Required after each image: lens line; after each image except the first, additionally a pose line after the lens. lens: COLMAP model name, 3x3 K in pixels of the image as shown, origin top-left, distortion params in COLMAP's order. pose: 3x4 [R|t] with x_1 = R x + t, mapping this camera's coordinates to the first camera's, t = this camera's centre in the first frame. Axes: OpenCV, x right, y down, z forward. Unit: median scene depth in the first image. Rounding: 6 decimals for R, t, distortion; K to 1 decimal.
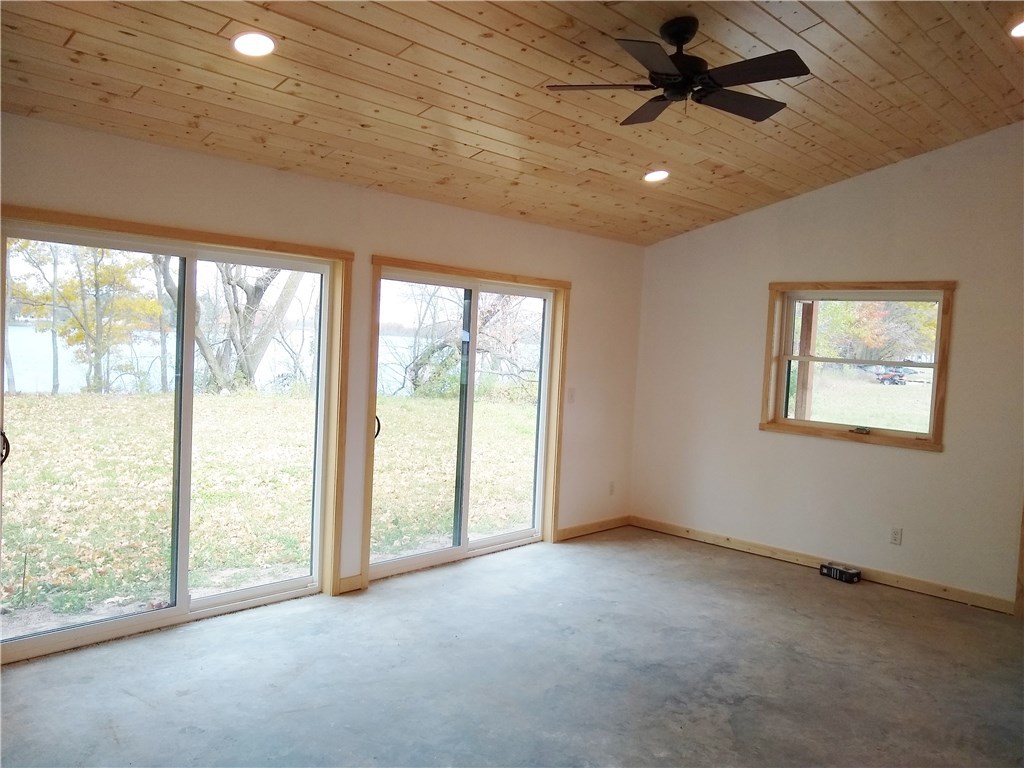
lens RADIAL K [[812.8, 0, 512.0], [0, 812.8, 384.0], [0, 0, 1]] dist [-0.000879, -0.003638]
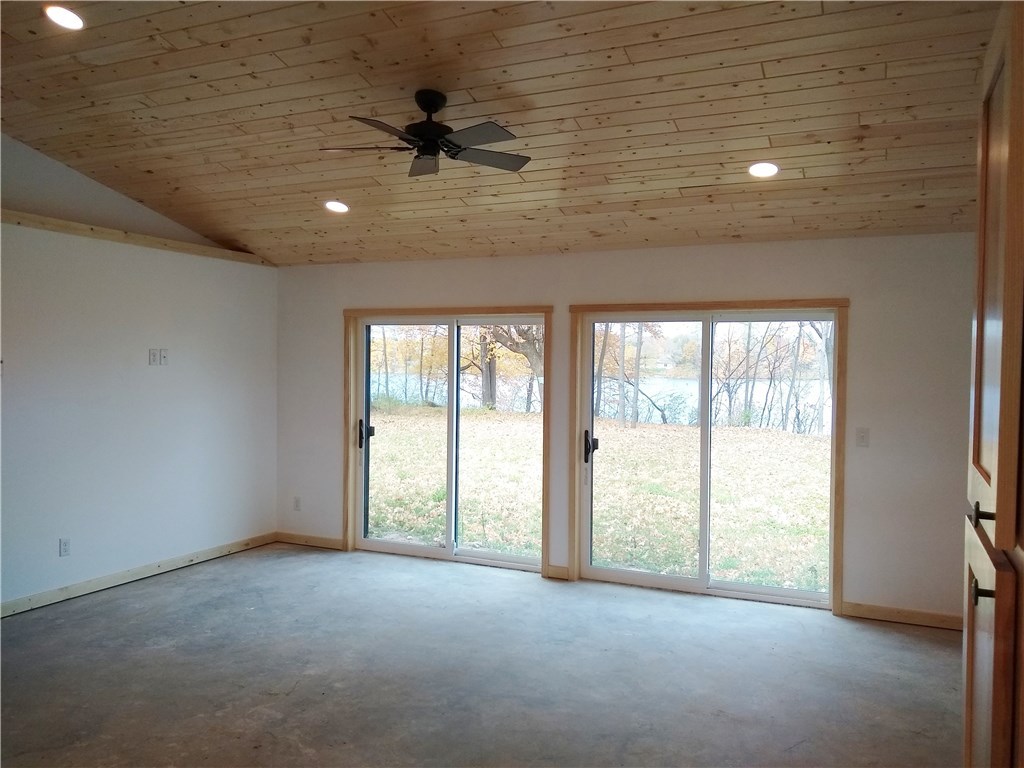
lens RADIAL K [[812.8, 0, 512.0], [0, 812.8, 384.0], [0, 0, 1]] dist [-0.000879, -0.003638]
pose [[0.306452, -0.024639, -0.951567, 0.999063], [-0.050856, 0.997813, -0.042215, 0.017047], [0.950527, 0.061330, 0.304529, 0.565656]]
